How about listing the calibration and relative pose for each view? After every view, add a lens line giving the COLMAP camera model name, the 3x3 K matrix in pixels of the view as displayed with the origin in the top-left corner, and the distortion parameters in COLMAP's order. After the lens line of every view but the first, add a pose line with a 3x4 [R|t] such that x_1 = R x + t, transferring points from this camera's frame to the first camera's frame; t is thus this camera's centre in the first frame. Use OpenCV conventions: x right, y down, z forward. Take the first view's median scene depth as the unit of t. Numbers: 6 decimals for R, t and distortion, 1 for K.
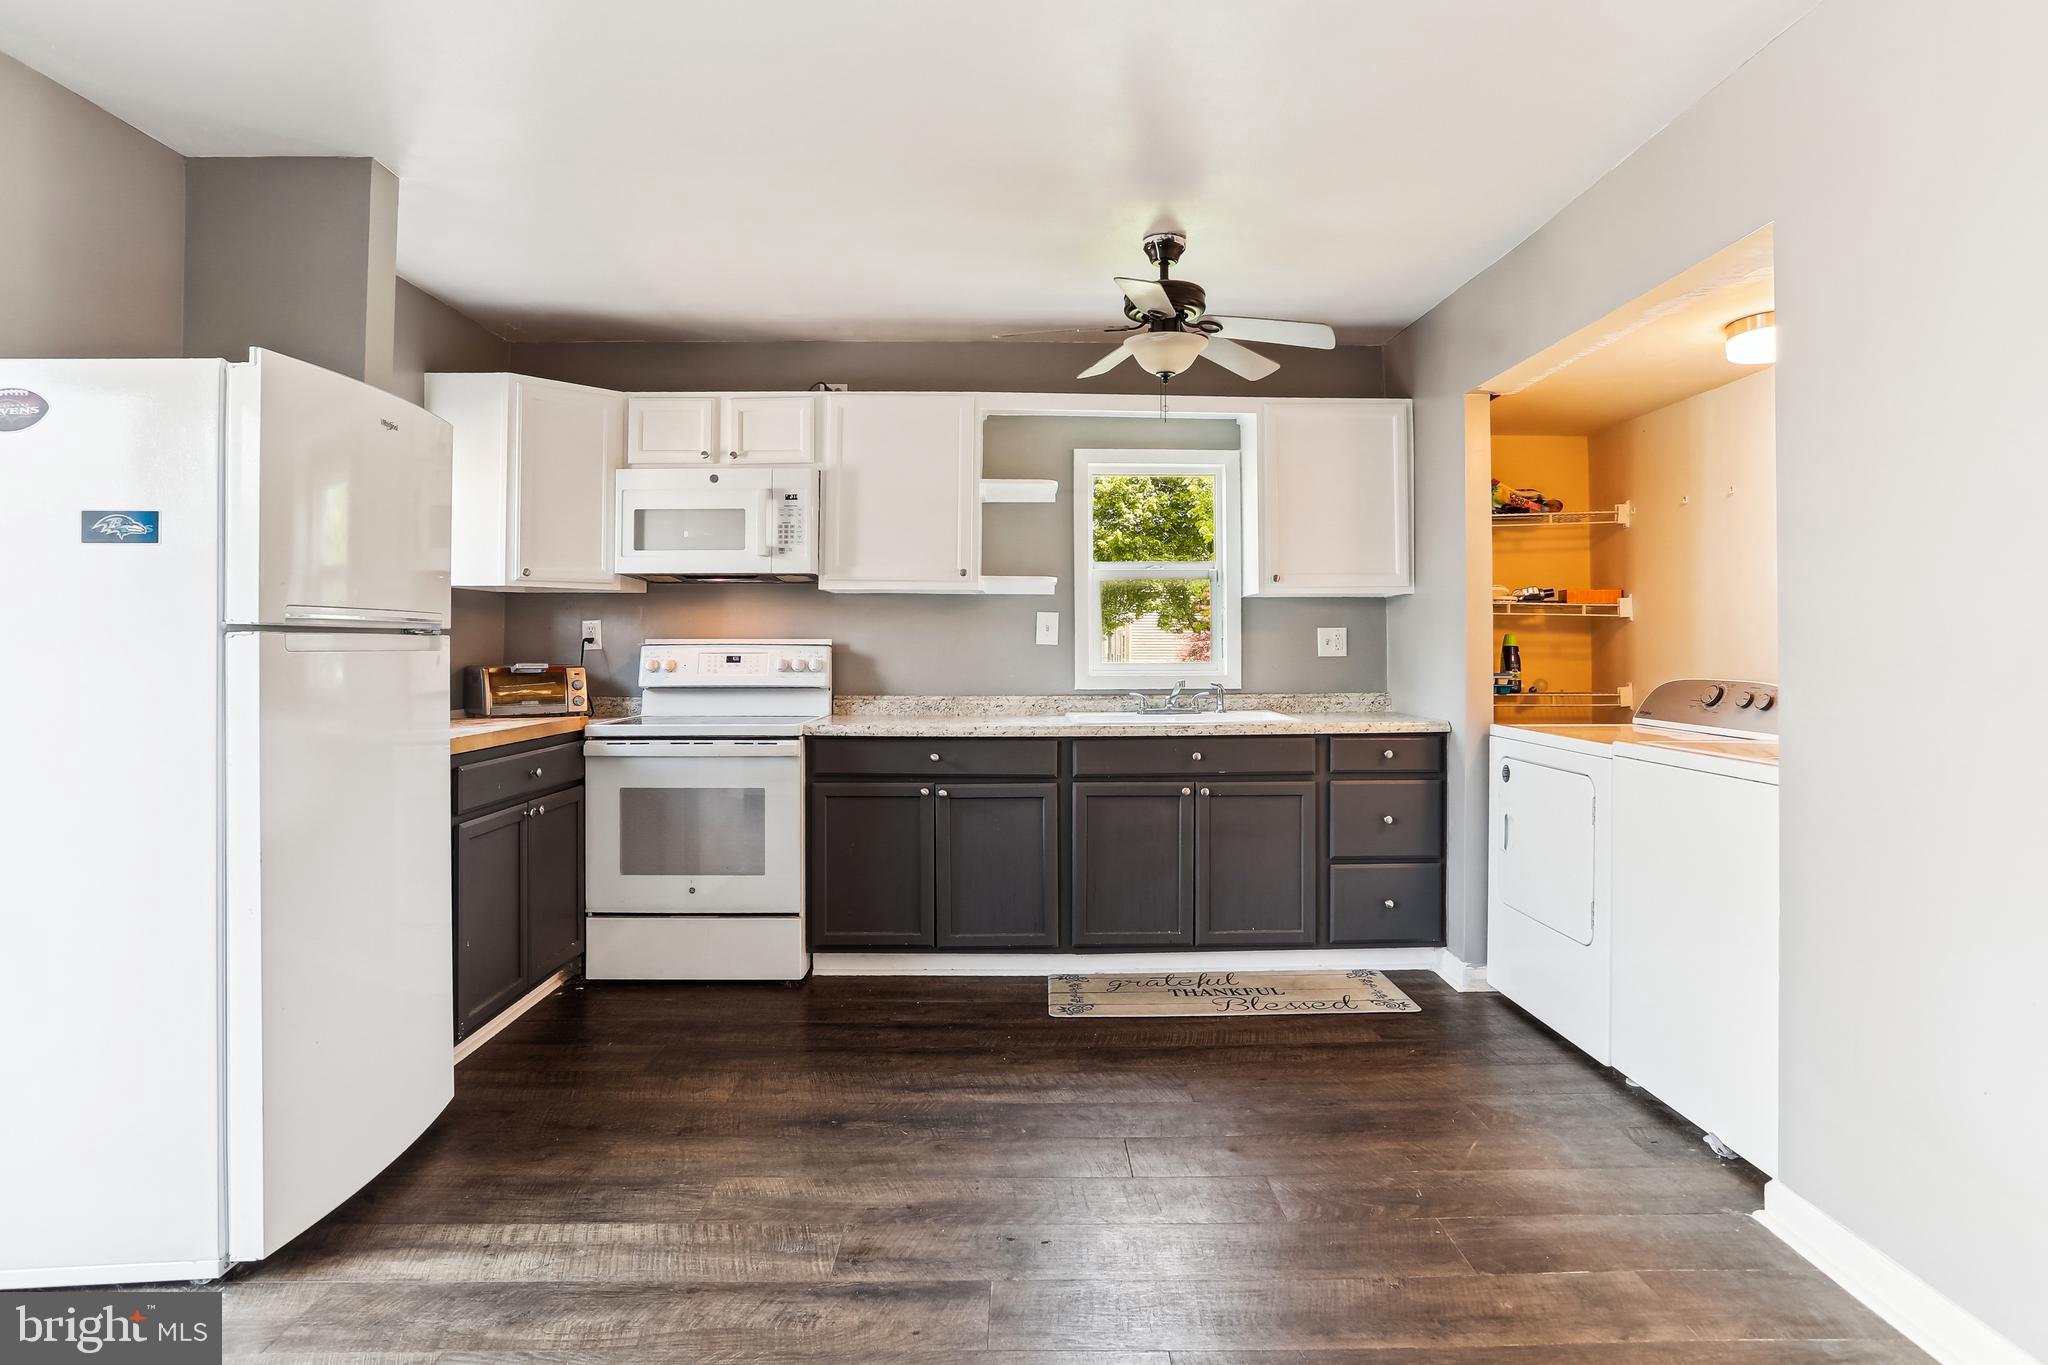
lens RADIAL K [[1067.2, 0, 1034.0], [0, 1067.2, 627.9], [0, 0, 1]] dist [-0.063524, 0.035225]
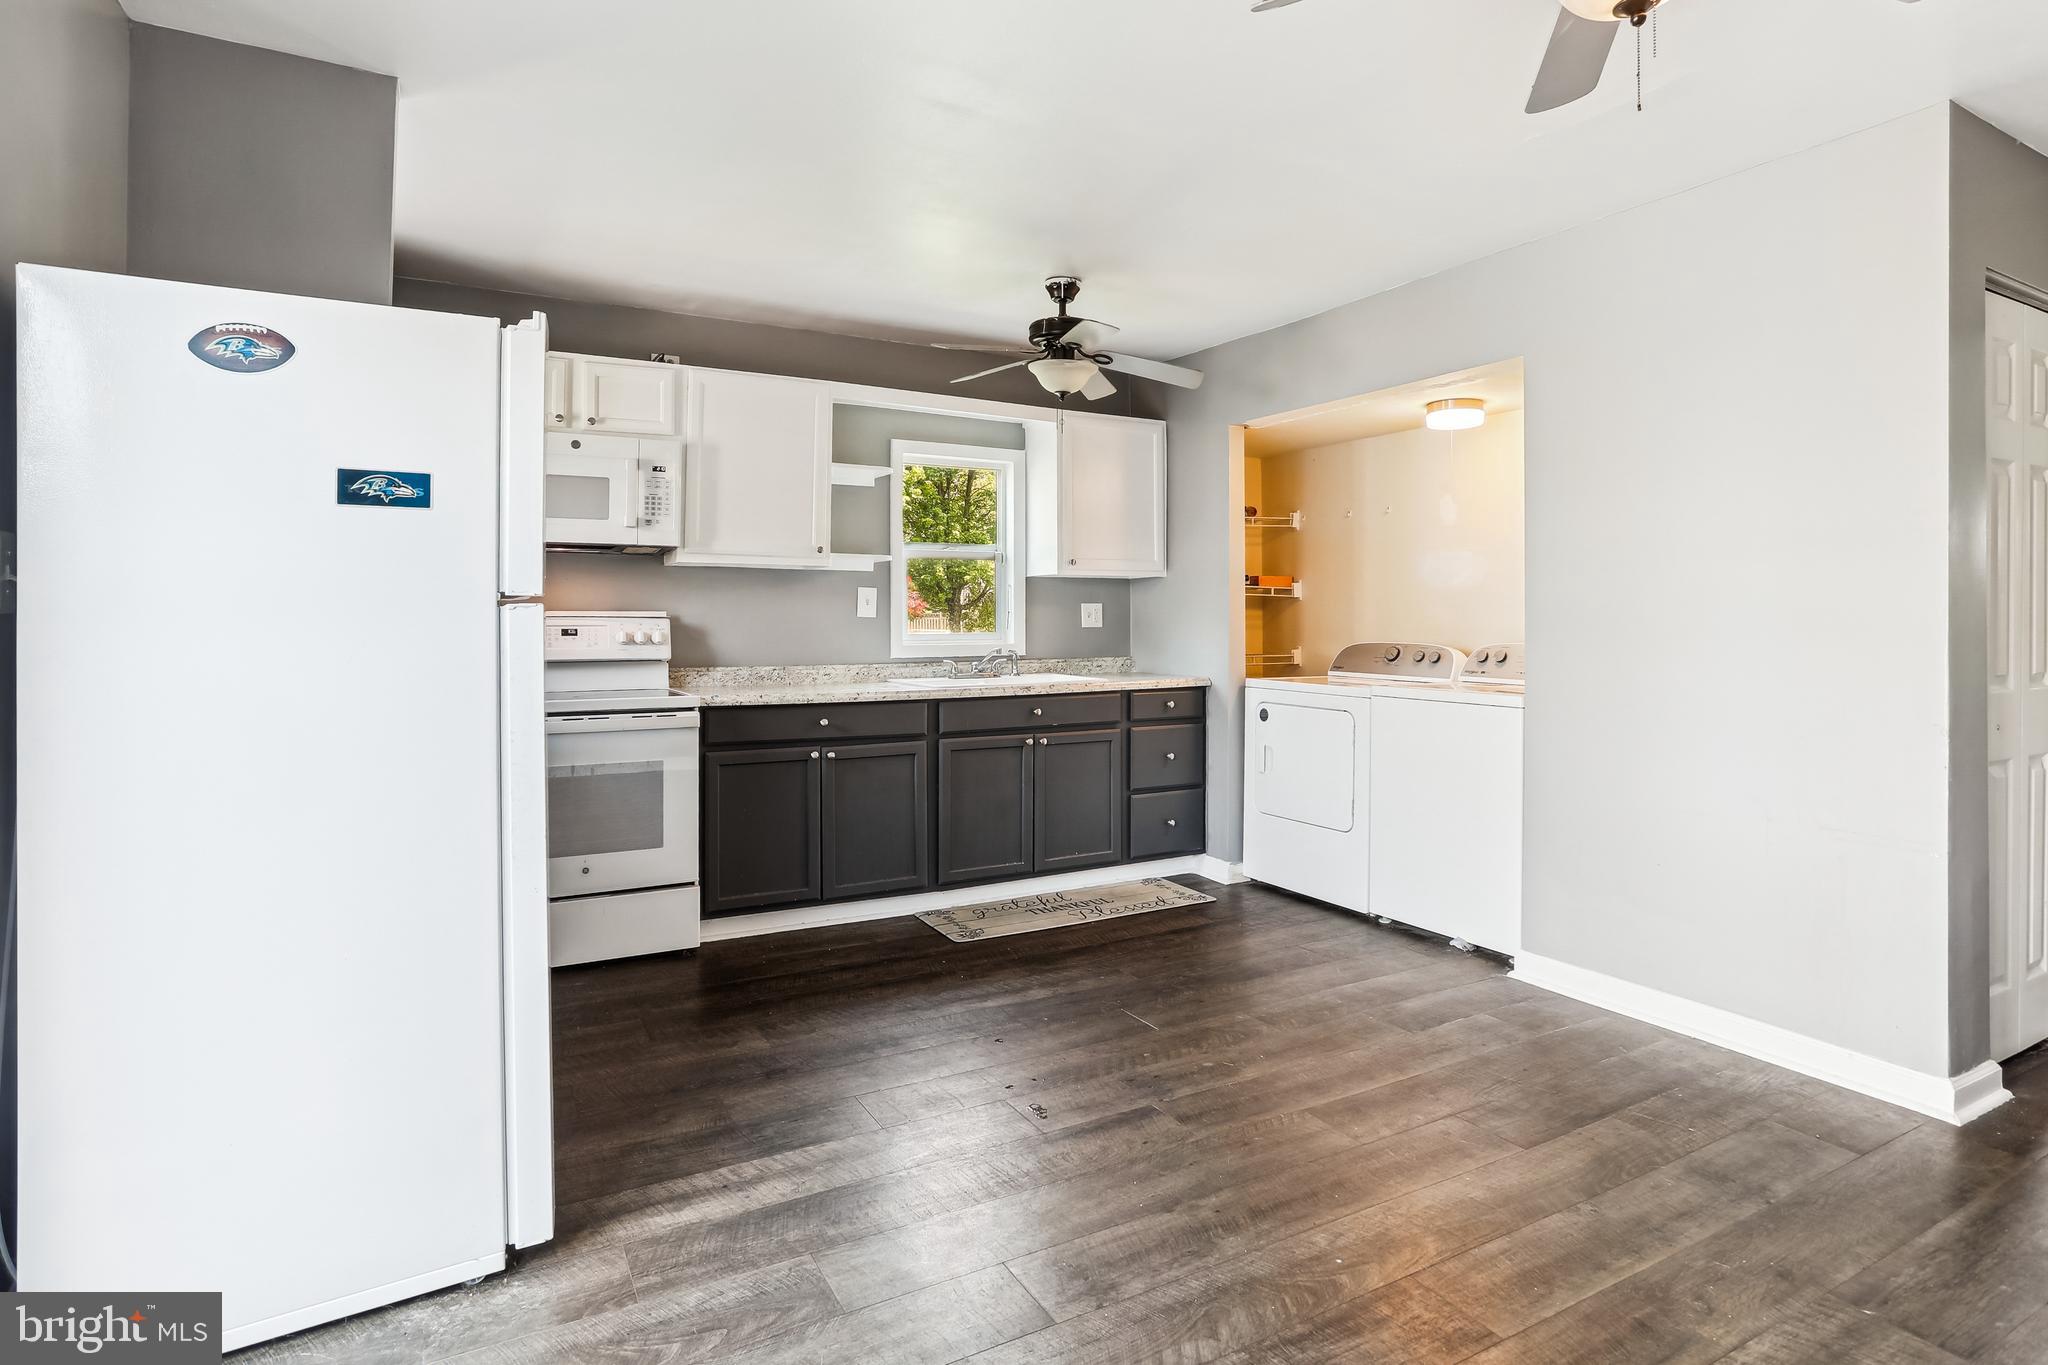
lens RADIAL K [[1072.6, 0, 1034.0], [0, 1072.6, 604.9], [0, 0, 1]] dist [-0.040051, 0.000756]
pose [[0.881474, 0.006577, 0.472187, -0.414811], [-0.008380, 0.999963, 0.001714, -0.000326], [-0.472159, -0.005468, 0.881497, -0.049798]]
